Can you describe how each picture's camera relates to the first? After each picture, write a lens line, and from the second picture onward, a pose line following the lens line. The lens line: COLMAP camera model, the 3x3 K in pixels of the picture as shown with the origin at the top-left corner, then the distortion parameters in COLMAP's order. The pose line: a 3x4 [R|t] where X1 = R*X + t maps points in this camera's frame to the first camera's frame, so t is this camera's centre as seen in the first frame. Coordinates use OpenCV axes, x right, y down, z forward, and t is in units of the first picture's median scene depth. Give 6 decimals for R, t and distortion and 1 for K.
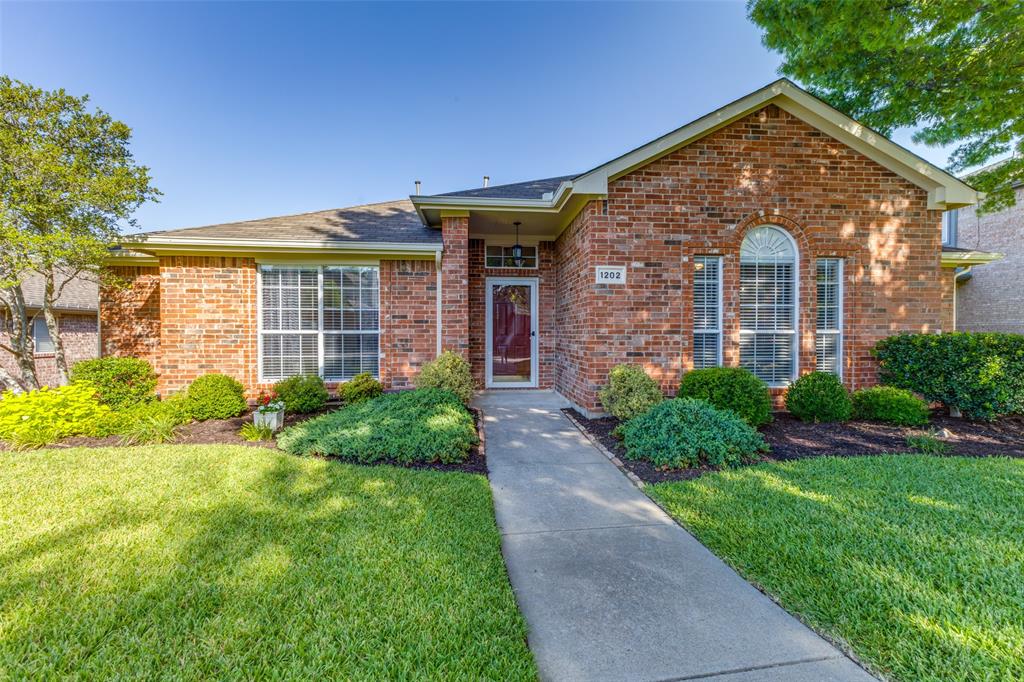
lens RADIAL K [[440.4, 0, 520.2], [0, 440.4, 335.4], [0, 0, 1]] dist [0.007216, 0.001420]
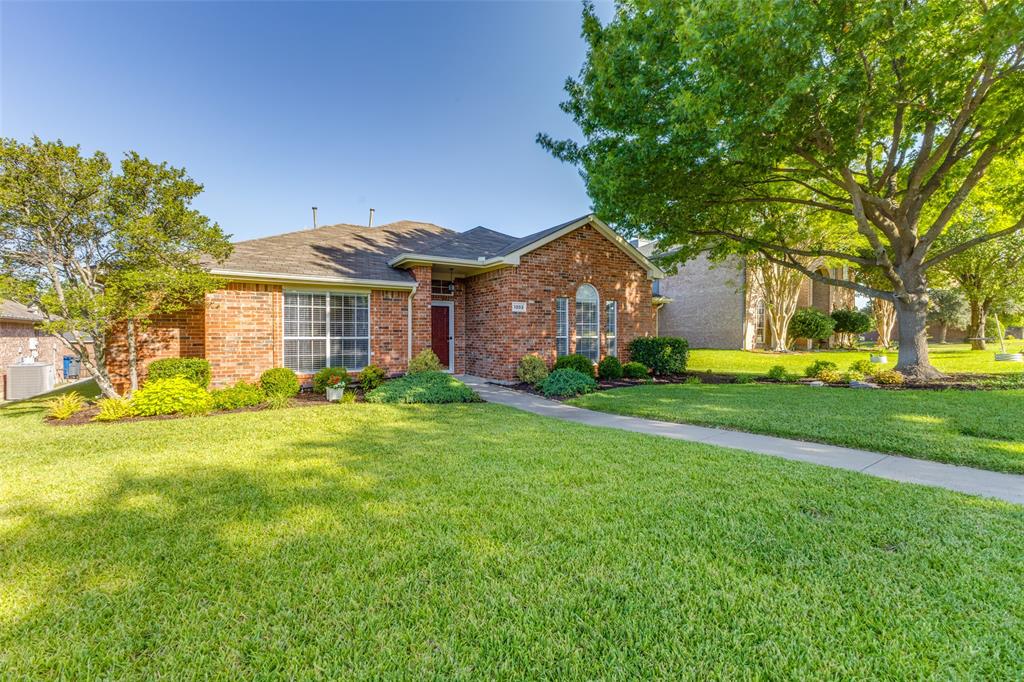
lens RADIAL K [[440.4, 0, 520.1], [0, 440.4, 334.2], [0, 0, 1]] dist [0.007216, 0.001420]
pose [[0.892150, -0.001102, 0.451739, -0.578975], [0.003916, 0.999978, -0.005294, -0.010426], [-0.451723, 0.006492, 0.892135, -0.606854]]
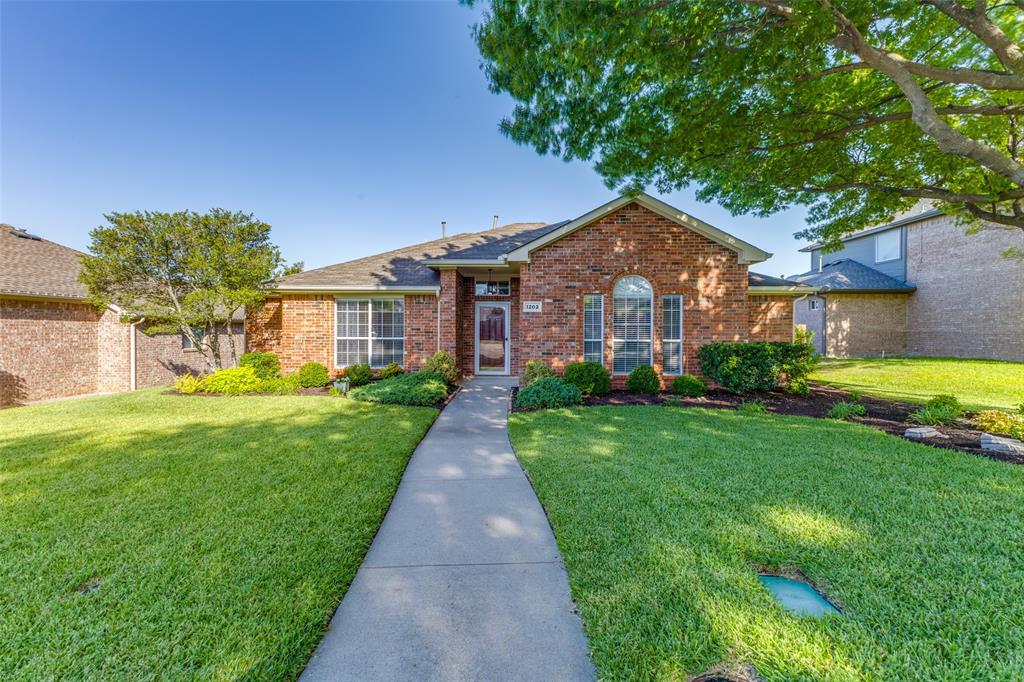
lens RADIAL K [[440.4, 0, 521.8], [0, 440.4, 328.3], [0, 0, 1]] dist [0.007216, 0.001420]
pose [[0.994101, 0.003953, -0.108389, 0.319481], [-0.005078, 0.999936, -0.010100, -0.033626], [0.108343, 0.010591, 0.994057, -0.636439]]
